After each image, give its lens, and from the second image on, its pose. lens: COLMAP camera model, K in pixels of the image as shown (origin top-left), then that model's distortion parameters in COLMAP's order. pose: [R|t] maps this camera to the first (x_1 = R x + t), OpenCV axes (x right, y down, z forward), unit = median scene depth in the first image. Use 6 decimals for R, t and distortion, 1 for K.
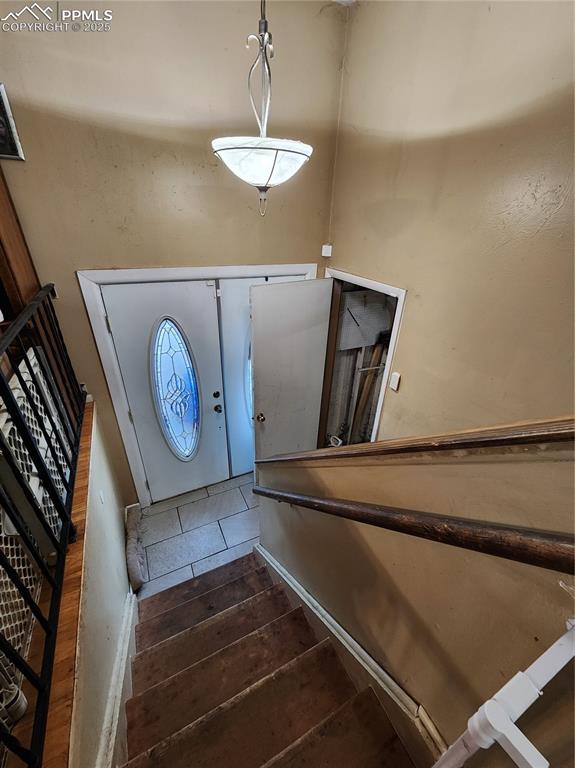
lens RADIAL K [[315.6, 0, 287.3], [0, 315.6, 382.5], [0, 0, 1]] dist [0.001501, -0.000806]
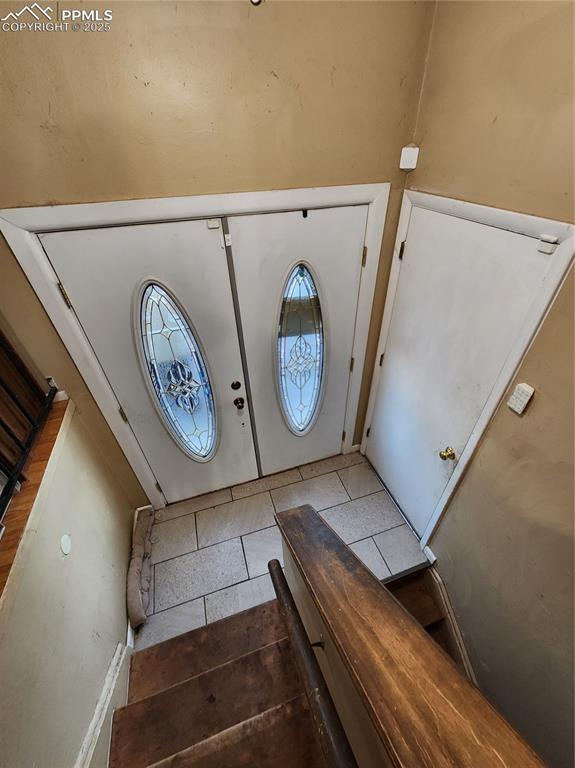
lens RADIAL K [[315.6, 0, 290.6], [0, 315.6, 383.9], [0, 0, 1]] dist [0.001501, -0.000806]
pose [[0.988043, 0.042600, -0.148175, 0.012523], [-0.015813, 0.984002, 0.177454, -0.110604], [0.153364, -0.172989, 0.972910, 0.341764]]
